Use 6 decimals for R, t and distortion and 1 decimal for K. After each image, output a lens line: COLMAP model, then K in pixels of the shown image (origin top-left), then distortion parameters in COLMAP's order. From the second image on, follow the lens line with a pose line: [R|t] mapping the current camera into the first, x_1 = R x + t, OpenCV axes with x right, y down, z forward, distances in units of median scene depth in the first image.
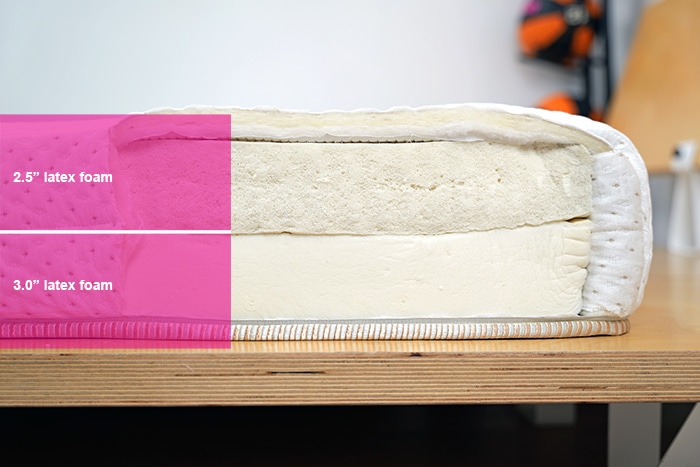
lens RADIAL K [[916.9, 0, 350.0], [0, 916.9, 233.5], [0, 0, 1]] dist [-0.091408, -0.030709]
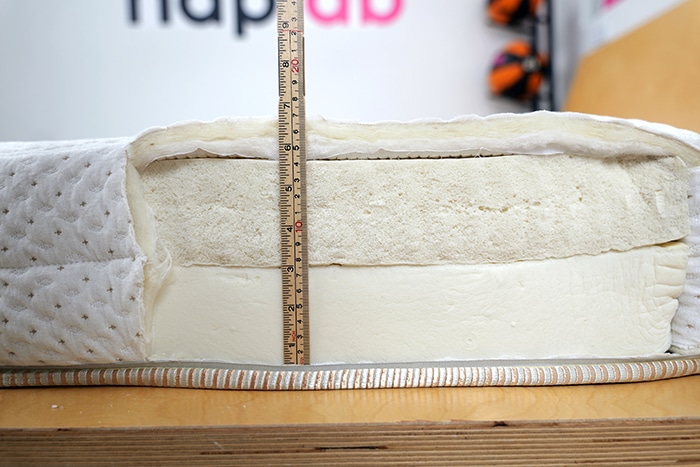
lens RADIAL K [[518.0, 0, 350.0], [0, 518.0, 233.5], [0, 0, 1]] dist [0.006351, -0.057660]
pose [[0.999345, -0.012445, -0.033995, -0.038607], [0.014078, 0.998737, 0.048224, -0.053502], [0.033352, -0.048671, 0.998258, 0.511468]]
